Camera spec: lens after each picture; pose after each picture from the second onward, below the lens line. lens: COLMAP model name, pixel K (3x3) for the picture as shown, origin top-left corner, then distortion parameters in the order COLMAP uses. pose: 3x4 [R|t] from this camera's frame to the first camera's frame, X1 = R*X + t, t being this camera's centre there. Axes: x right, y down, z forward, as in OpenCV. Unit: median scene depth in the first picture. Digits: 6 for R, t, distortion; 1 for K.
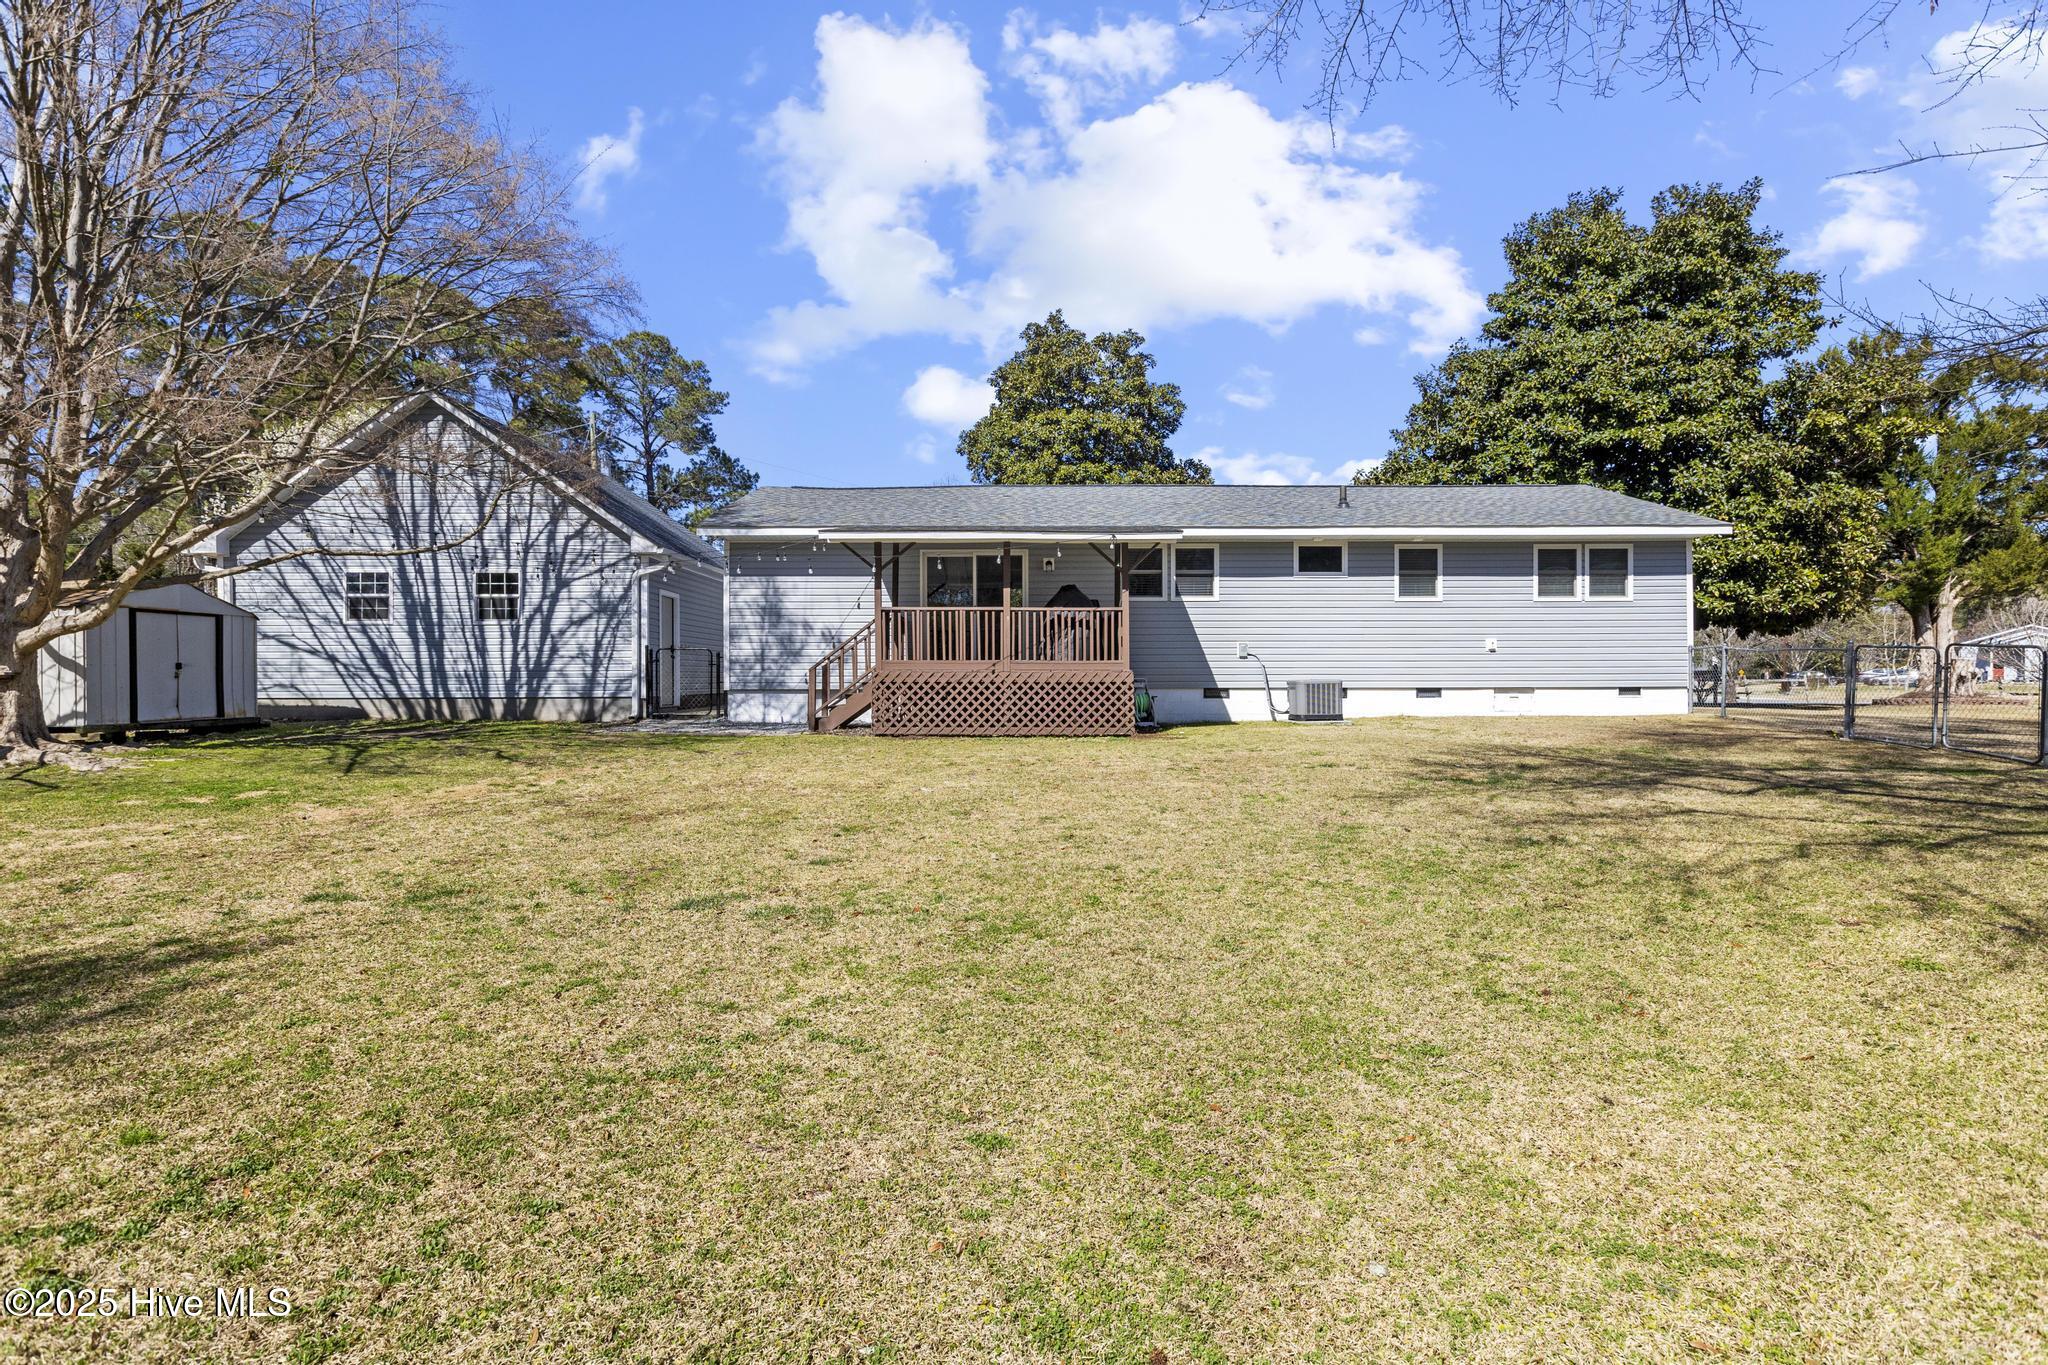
lens RADIAL K [[992.5, 0, 1019.3], [0, 992.5, 677.3], [0, 0, 1]] dist [-0.006276, -0.000686]
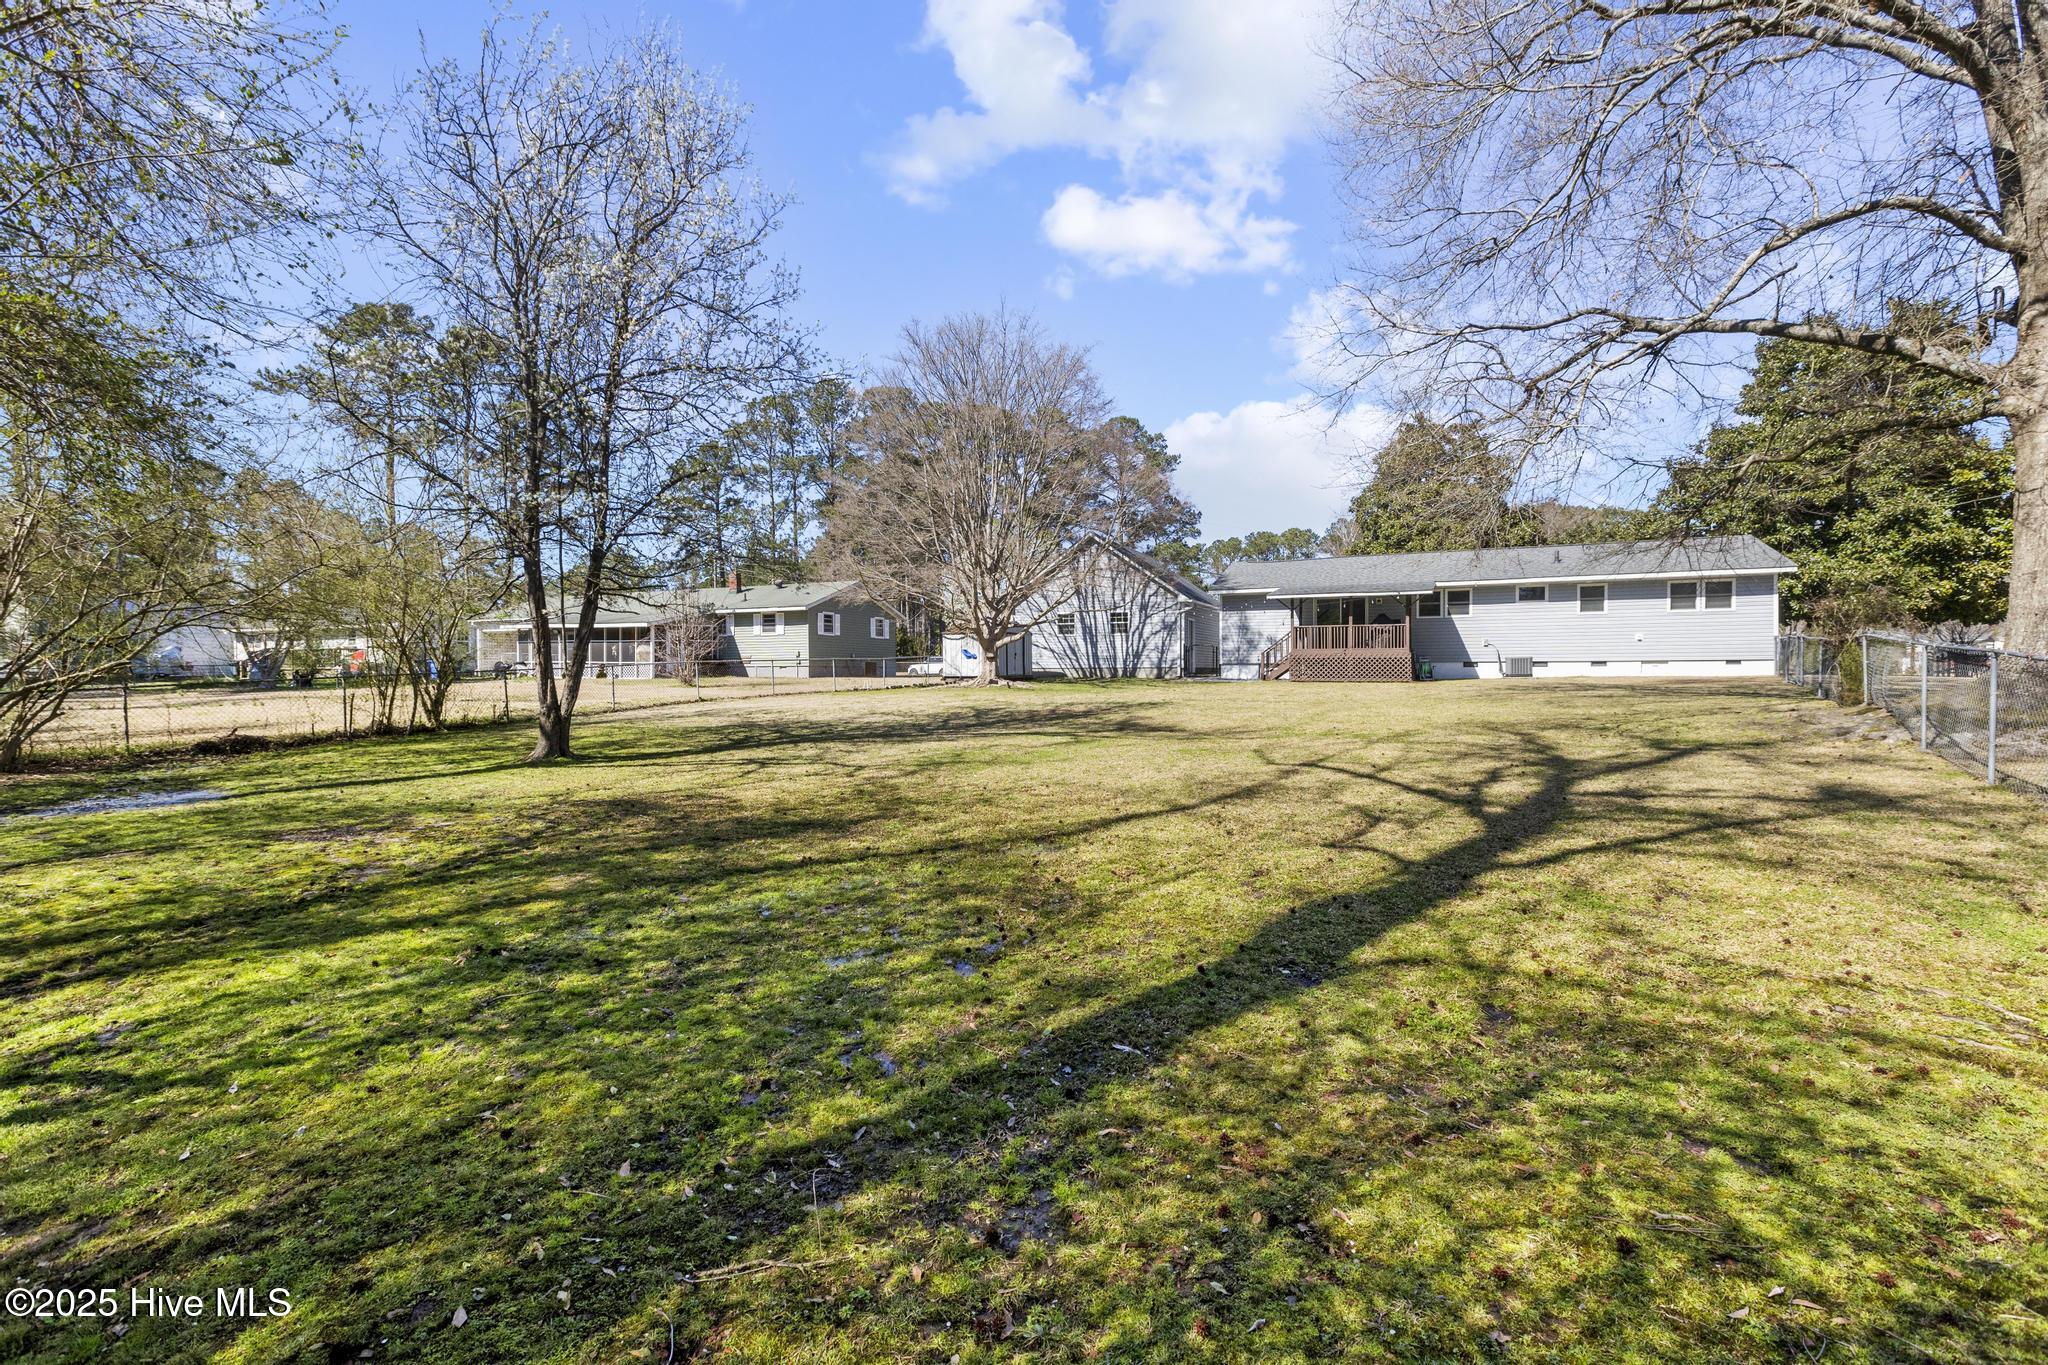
lens RADIAL K [[947.7, 0, 1027.3], [0, 947.7, 686.6], [0, 0, 1]] dist [0.006165, -0.000001]
pose [[0.914216, 0.005175, -0.405195, 0.158227], [0.000668, 0.999898, 0.014277, 0.032766], [0.405227, -0.013323, 0.914119, -1.069890]]
